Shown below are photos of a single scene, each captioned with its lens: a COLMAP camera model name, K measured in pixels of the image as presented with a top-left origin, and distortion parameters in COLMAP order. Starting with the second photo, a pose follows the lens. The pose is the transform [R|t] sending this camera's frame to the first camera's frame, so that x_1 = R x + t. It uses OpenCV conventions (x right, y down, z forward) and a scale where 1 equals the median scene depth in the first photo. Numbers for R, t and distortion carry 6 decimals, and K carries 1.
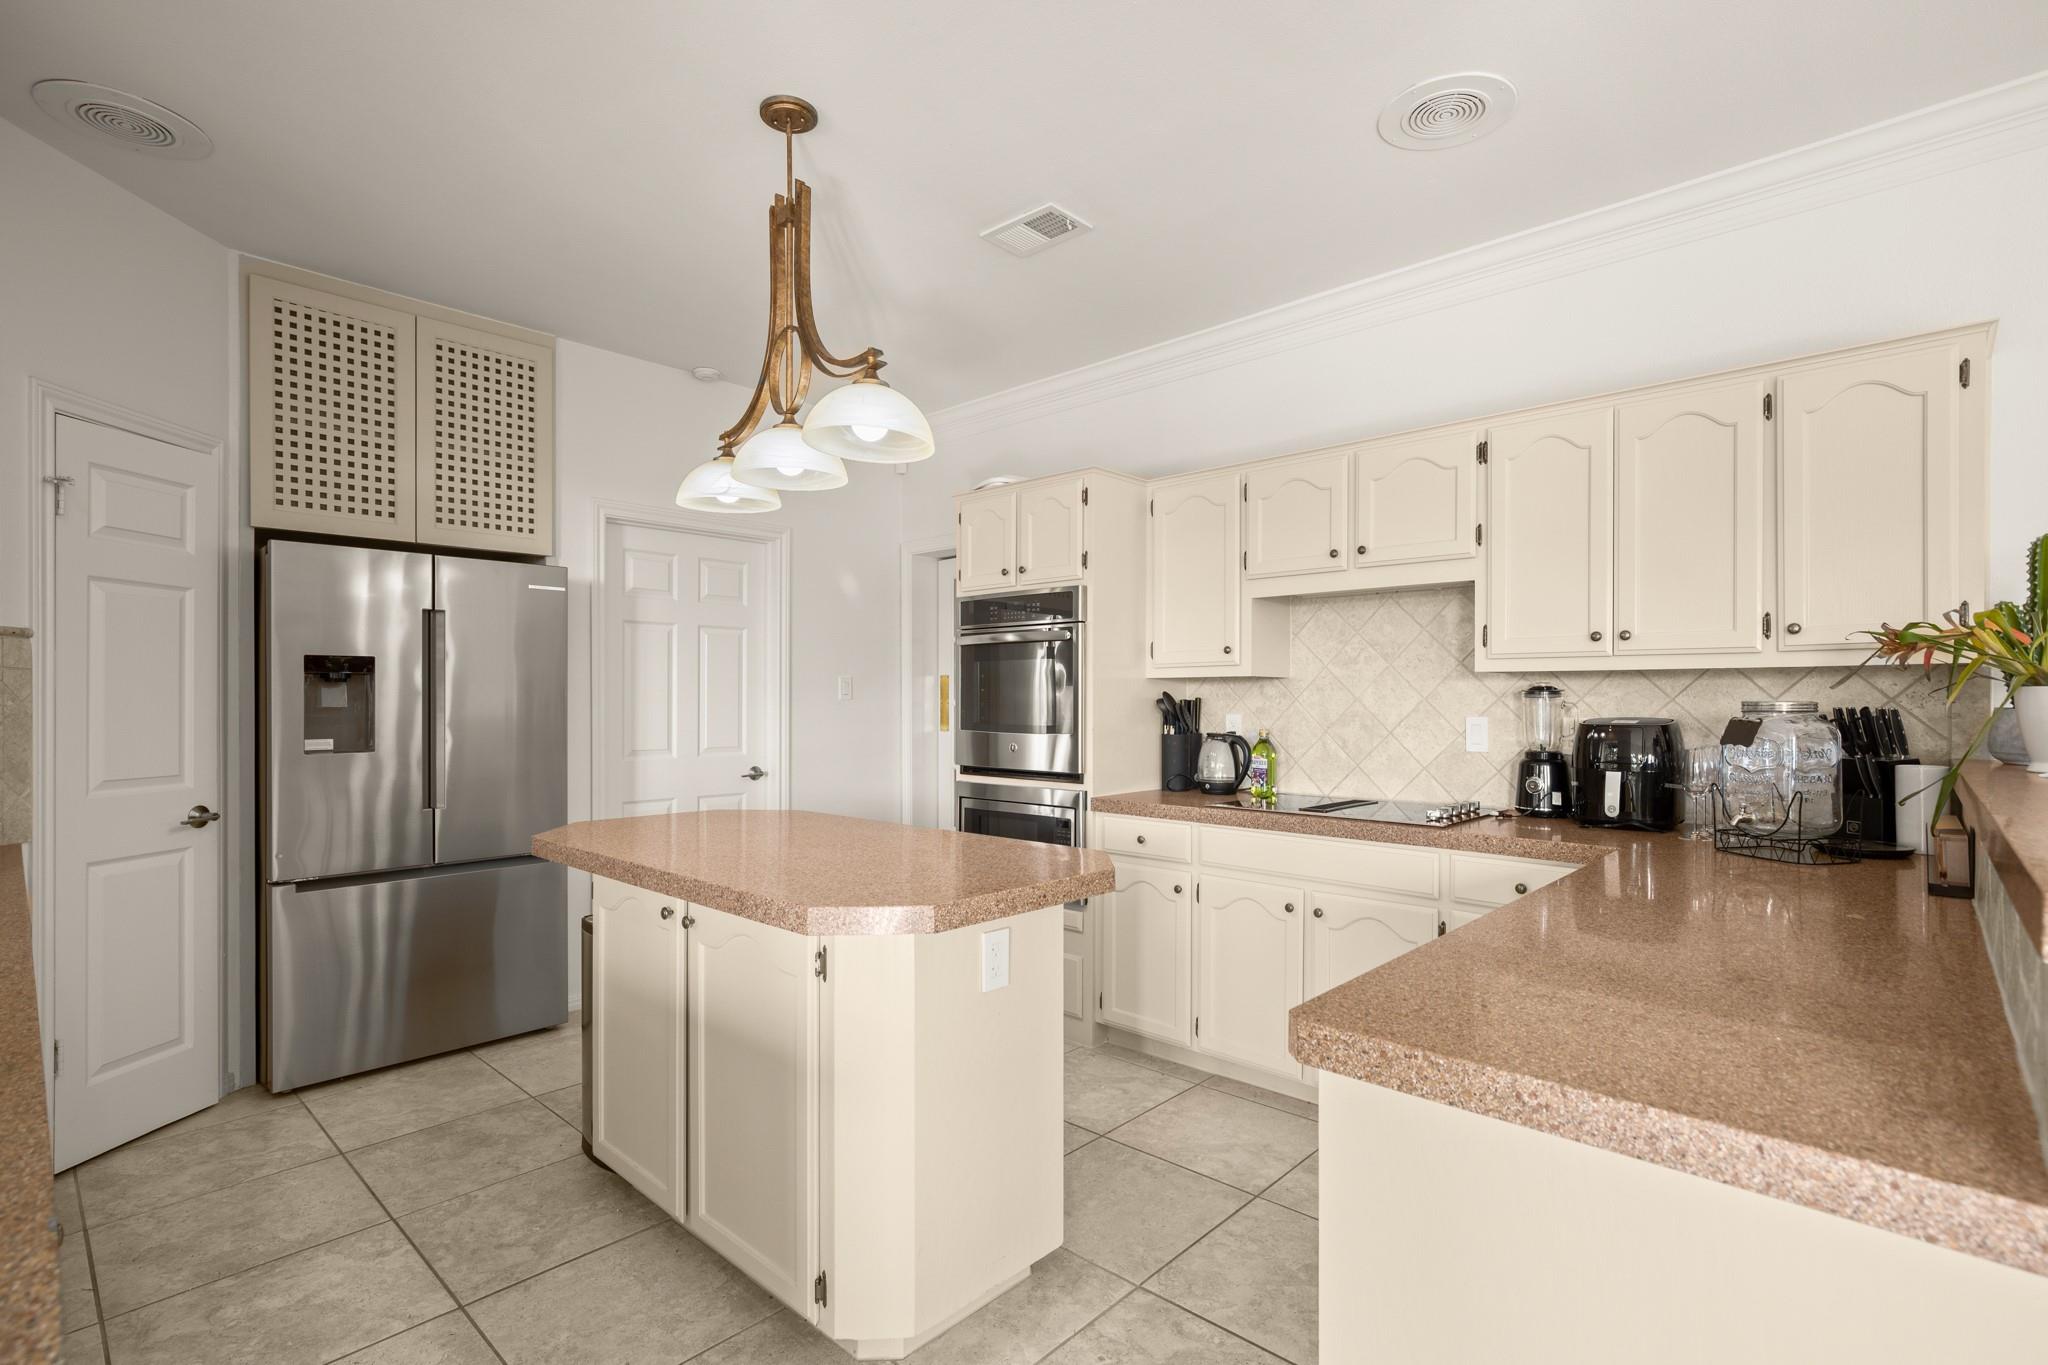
lens RADIAL K [[959.8, 0, 1030.9], [0, 959.8, 695.4], [0, 0, 1]] dist [-0.004623, 0.003539]
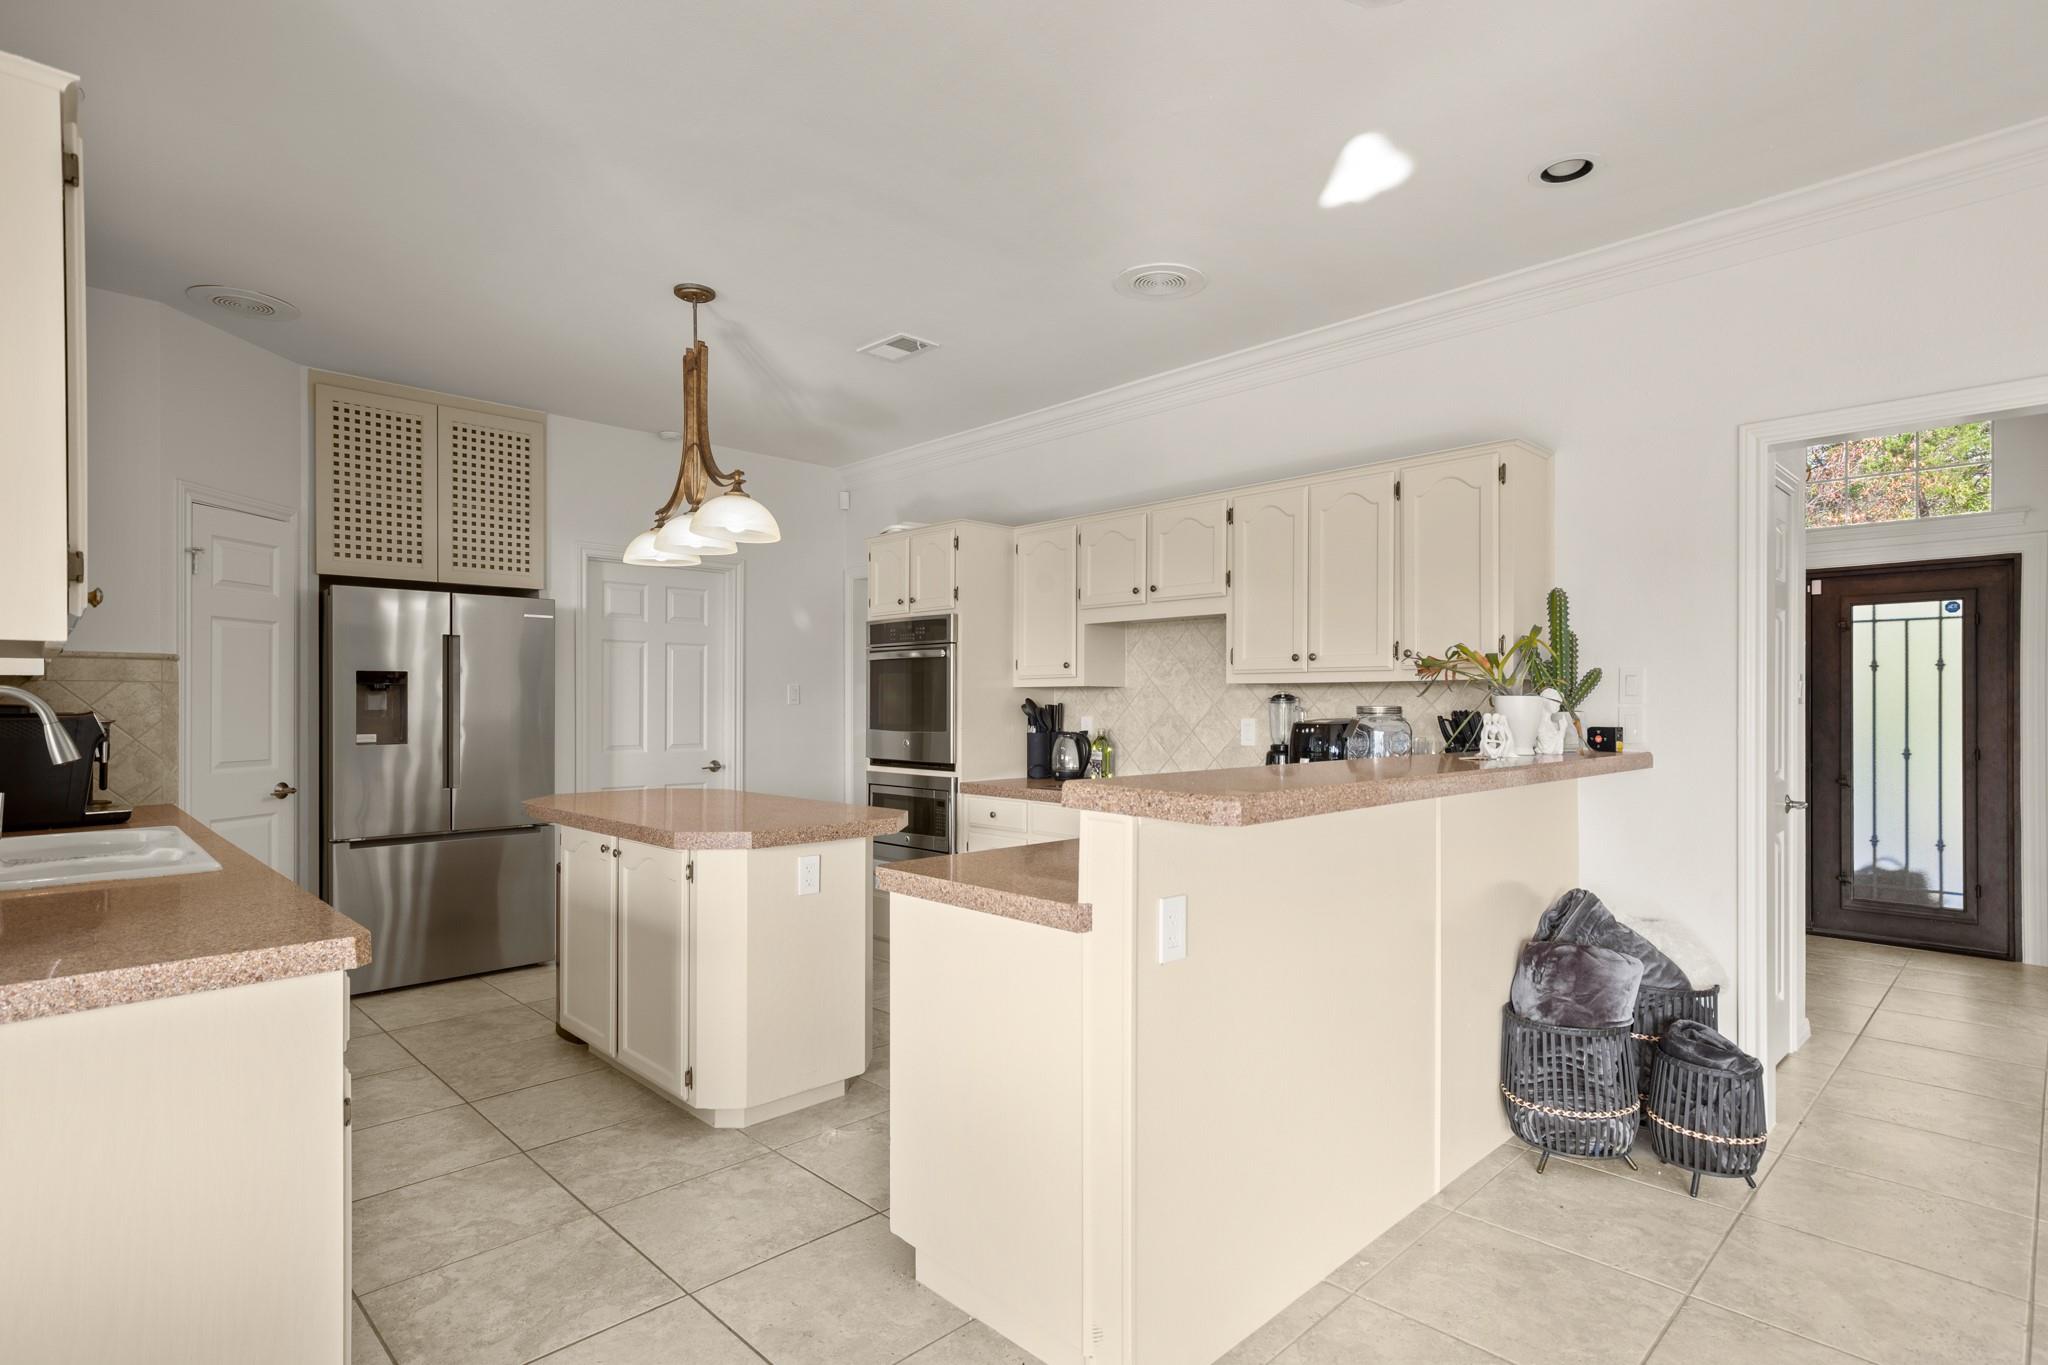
lens RADIAL K [[1037.1, 0, 1022.3], [0, 1037.1, 697.3], [0, 0, 1]] dist [0.012702, -0.001028]
pose [[0.998511, 0.000319, -0.054546, 0.248206], [-0.000432, 0.999998, -0.002073, -0.002787], [0.054545, 0.002094, 0.998509, -0.401138]]
